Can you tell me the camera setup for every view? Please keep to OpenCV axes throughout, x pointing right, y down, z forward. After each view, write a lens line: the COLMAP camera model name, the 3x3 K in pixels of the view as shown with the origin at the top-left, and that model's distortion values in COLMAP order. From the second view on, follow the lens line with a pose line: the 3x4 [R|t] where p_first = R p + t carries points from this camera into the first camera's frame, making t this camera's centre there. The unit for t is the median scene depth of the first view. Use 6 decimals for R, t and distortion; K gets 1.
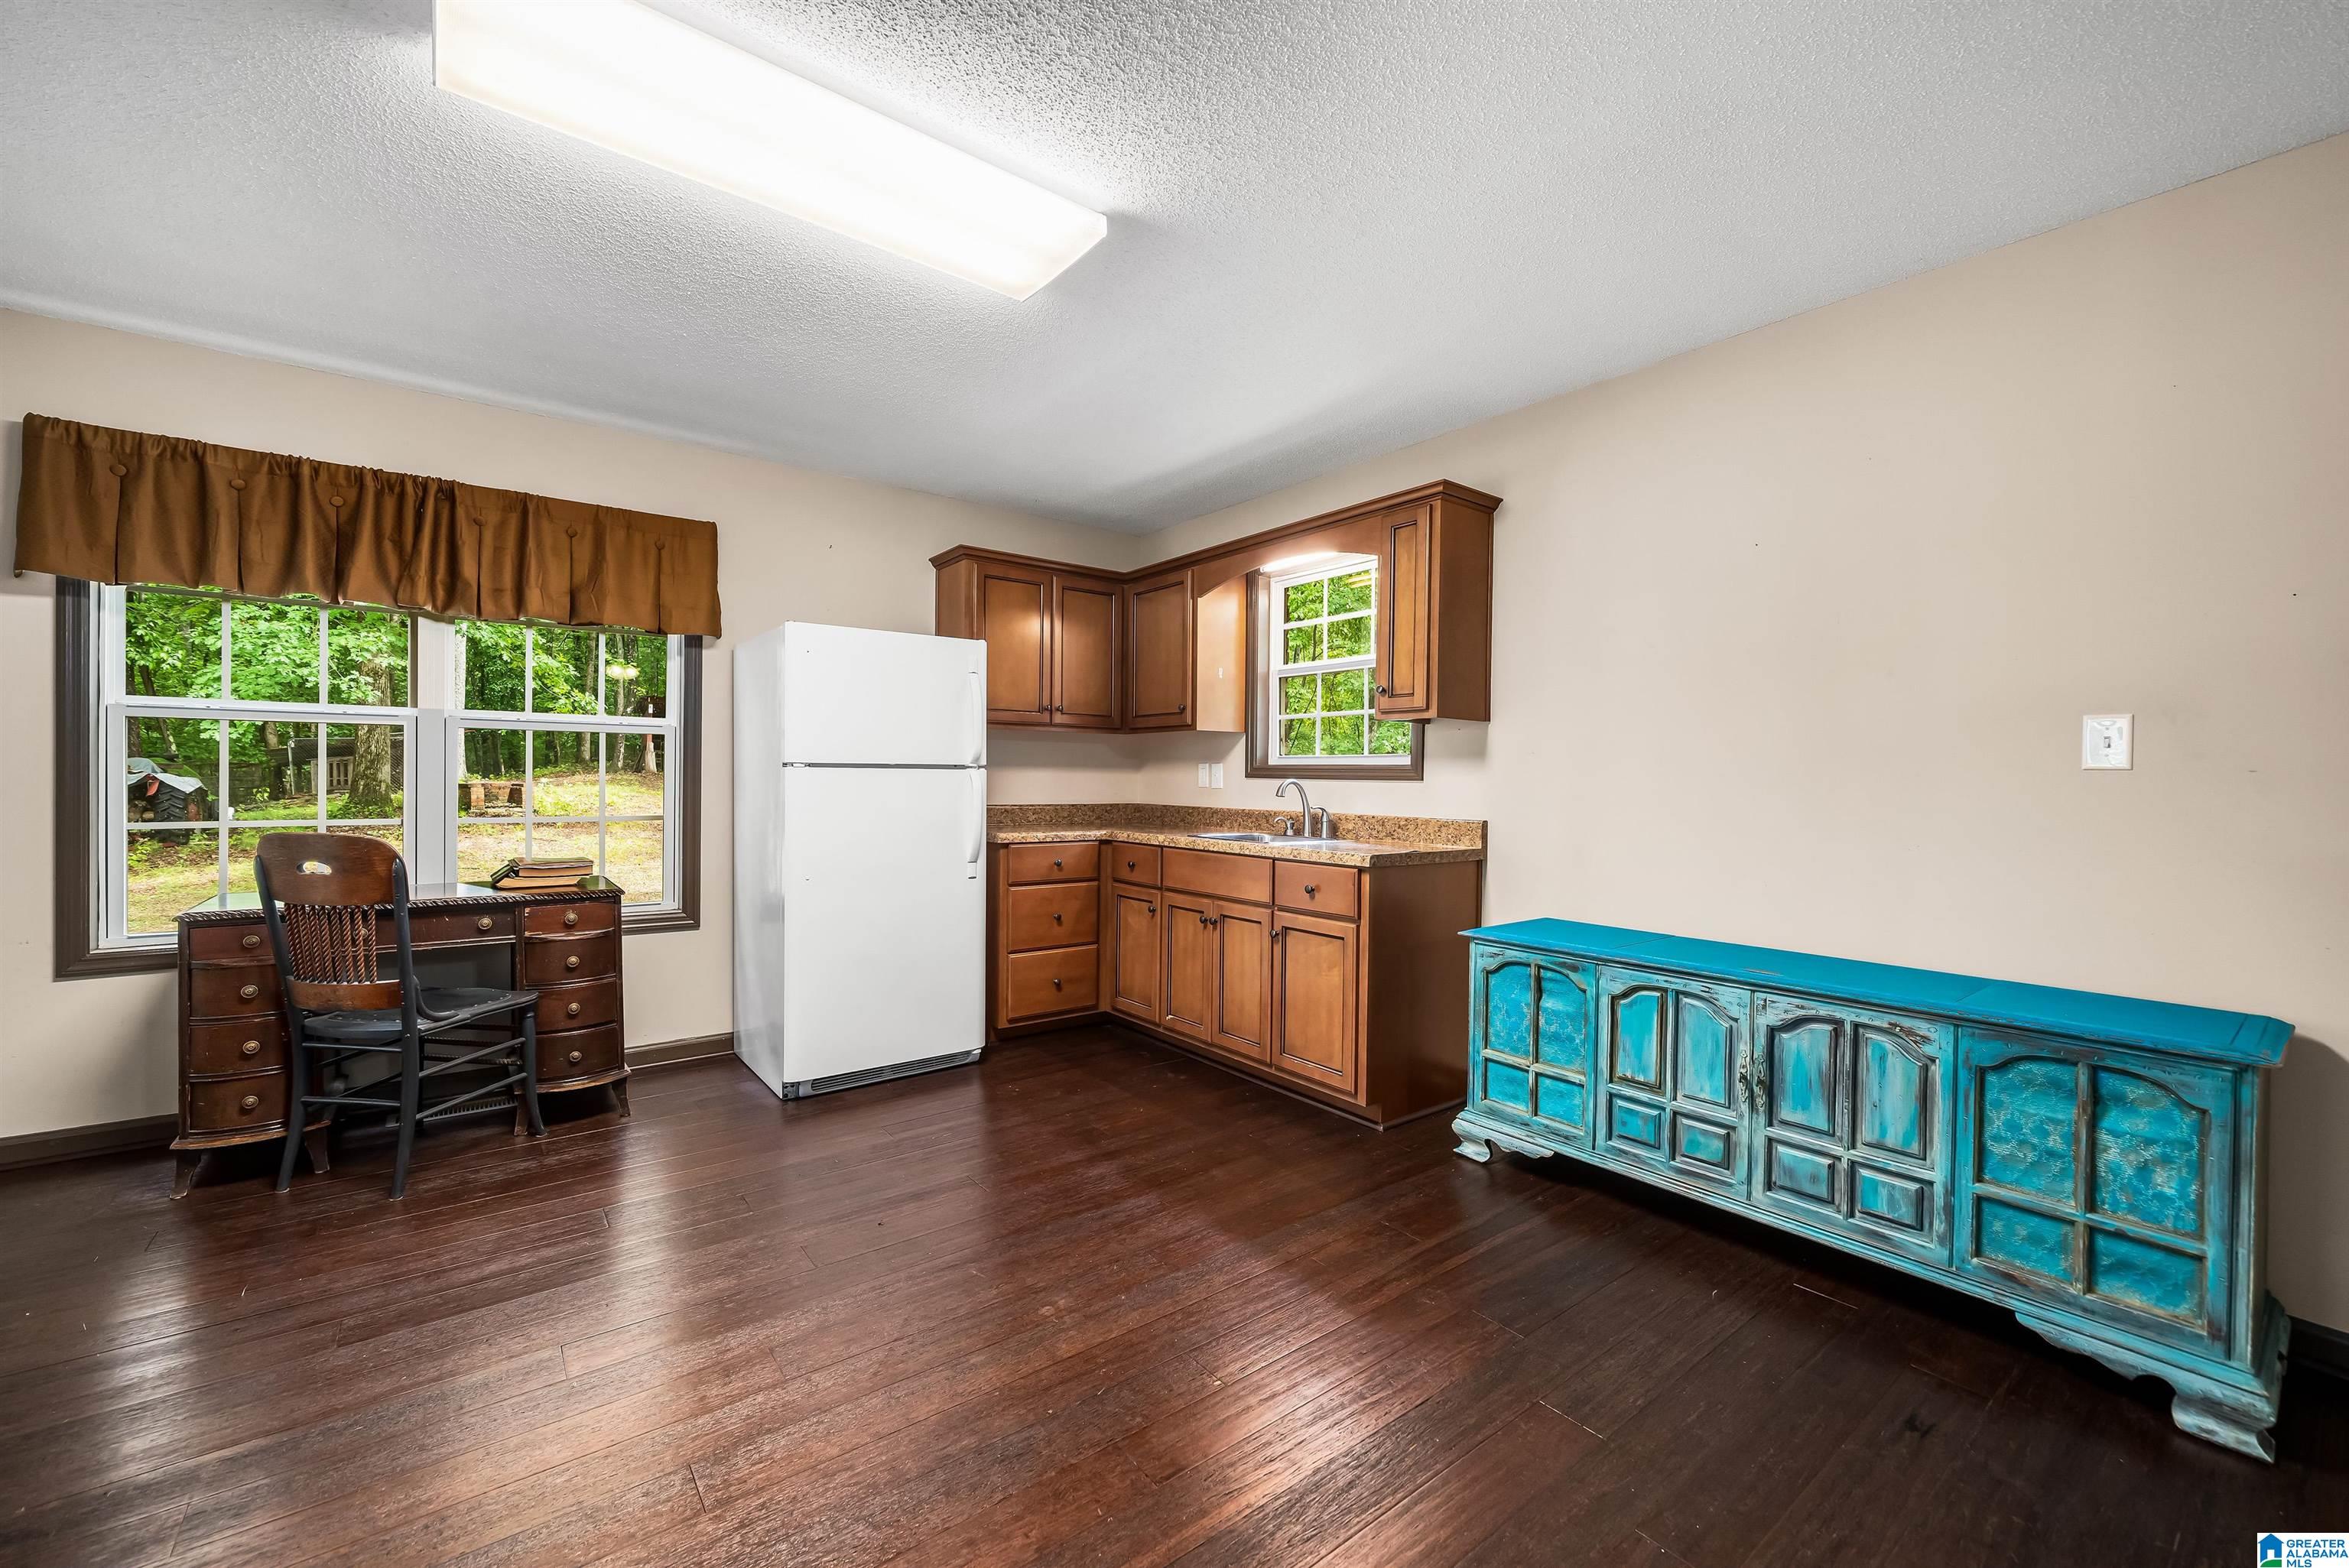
lens RADIAL K [[963.9, 0, 1182.6], [0, 963.9, 783.4], [0, 0, 1]] dist [-0.005380, 0.000961]
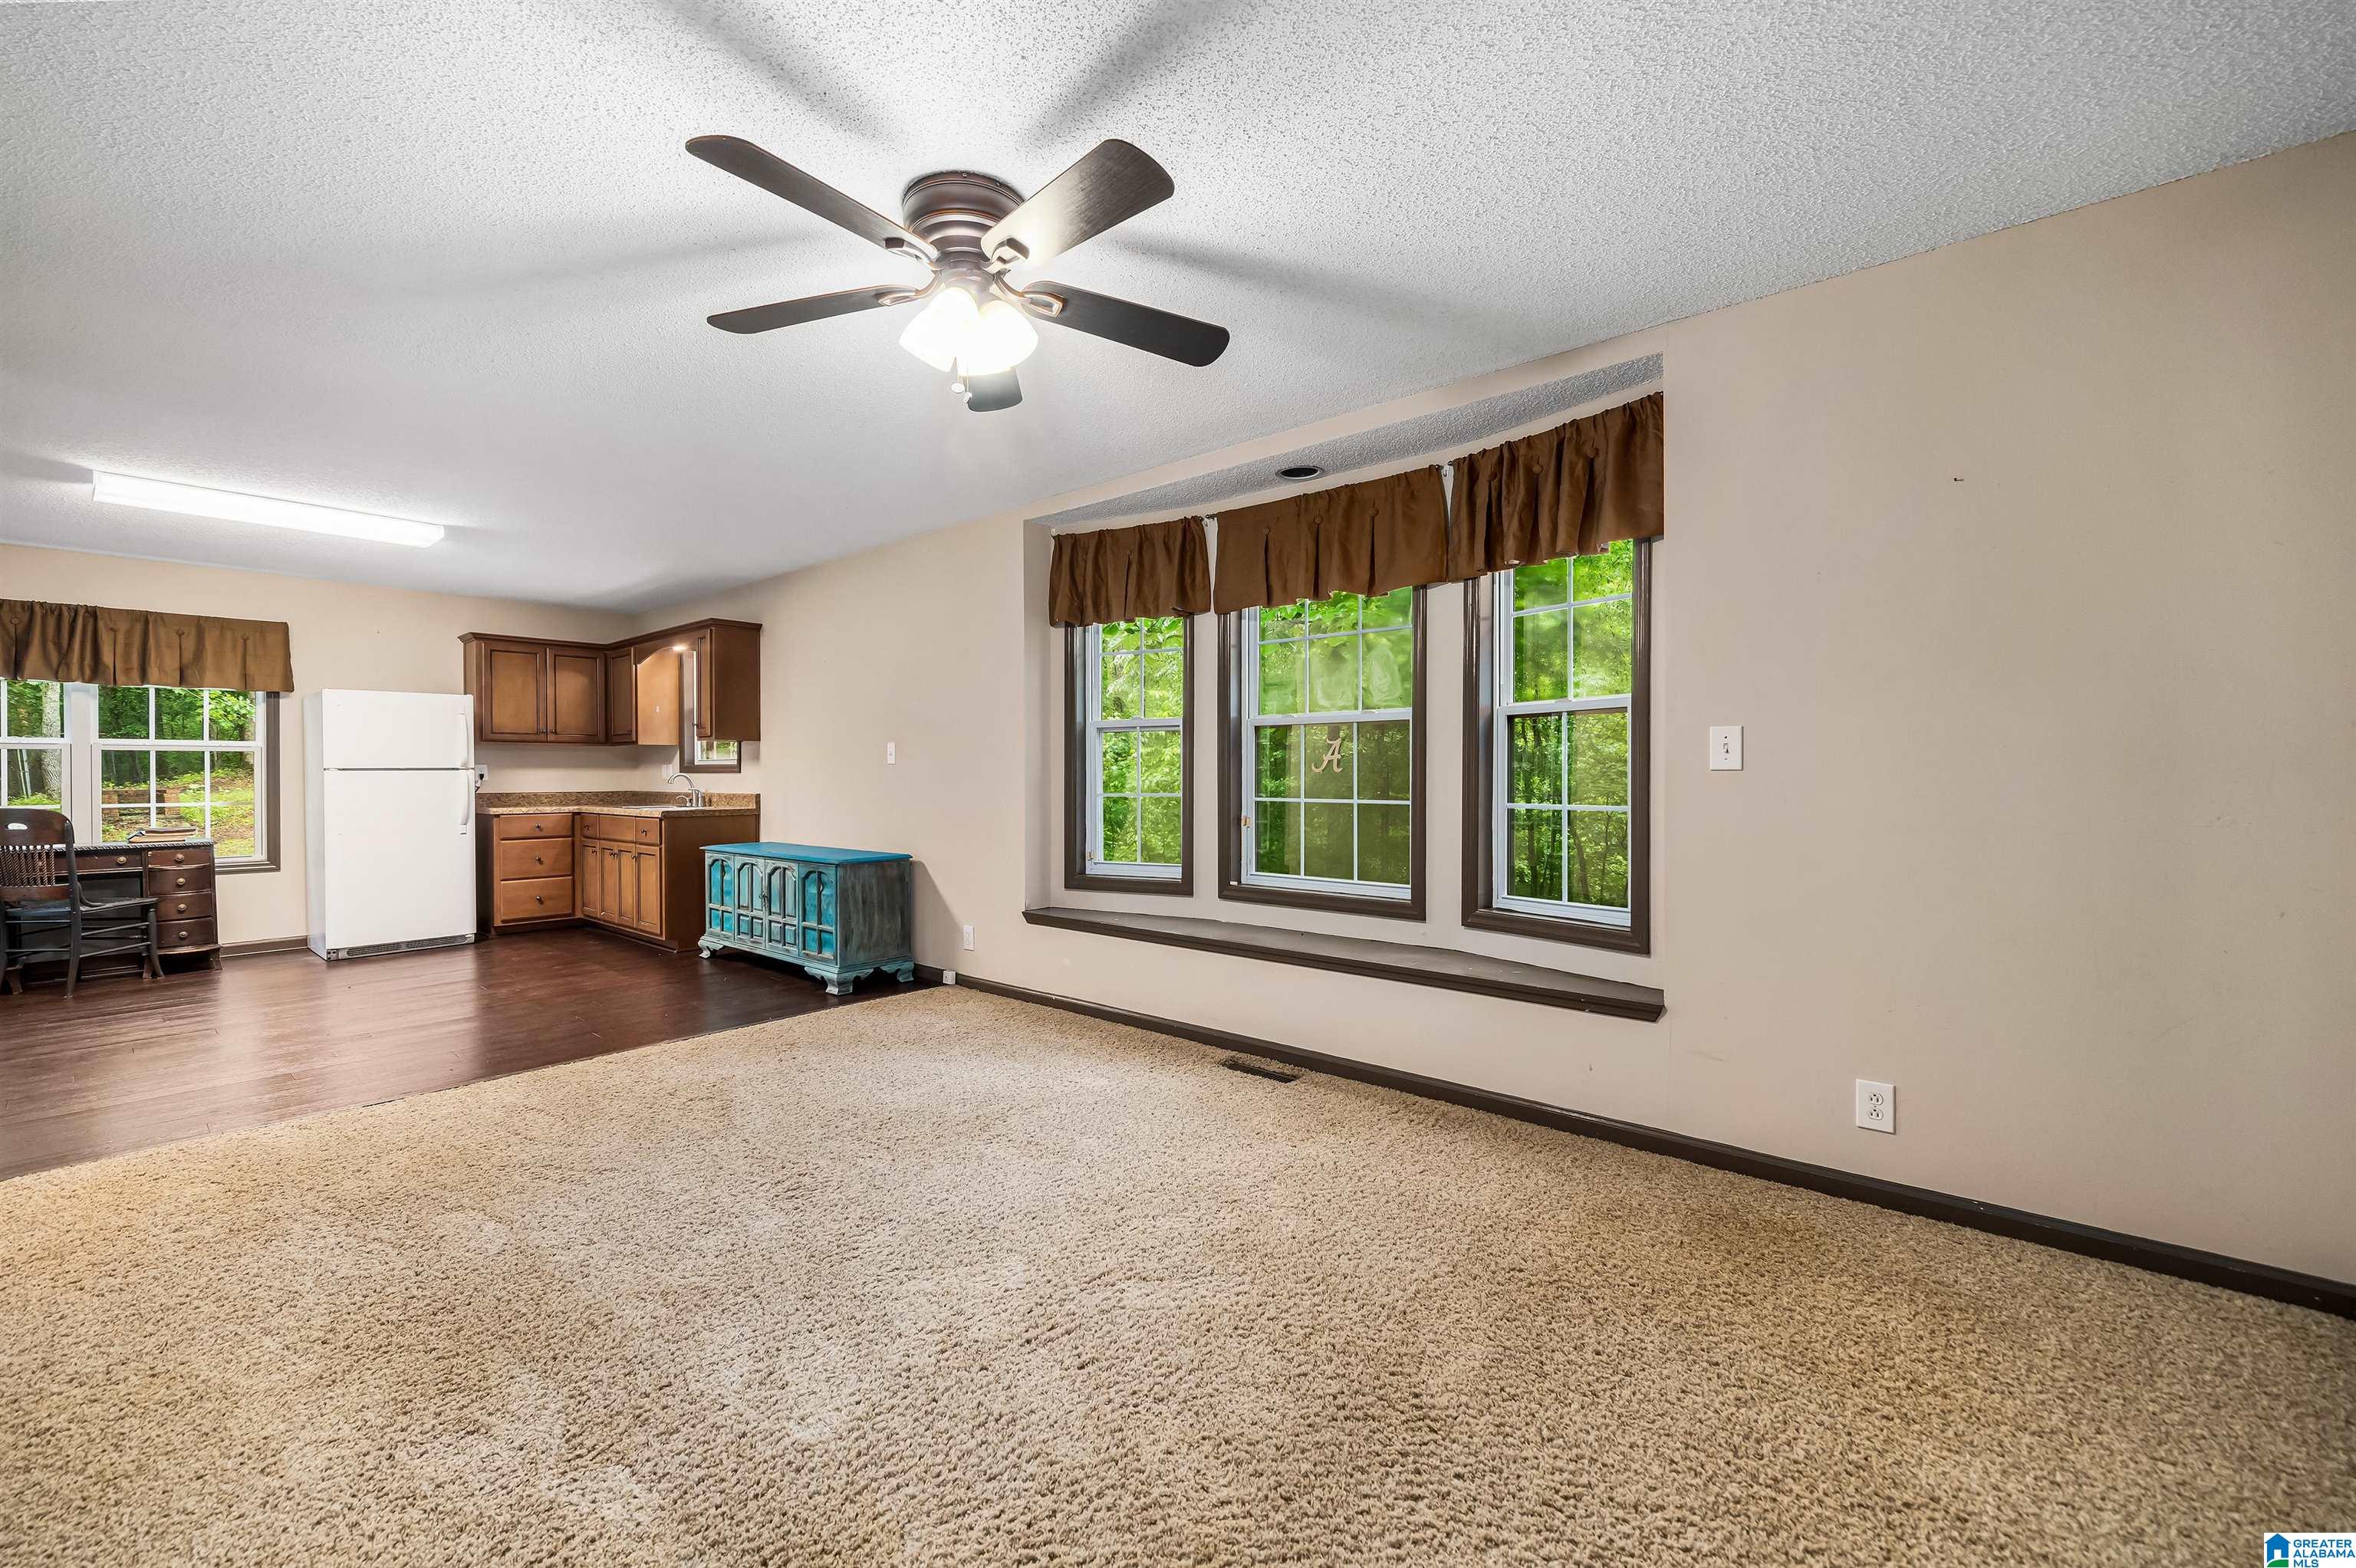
lens RADIAL K [[966.8, 0, 1185.0], [0, 966.8, 772.7], [0, 0, 1]] dist [-0.005380, 0.000961]
pose [[0.977344, -0.015398, 0.211096, 0.724004], [0.016452, 0.999859, -0.003233, 0.017264], [-0.211017, 0.006632, 0.977460, -1.015615]]
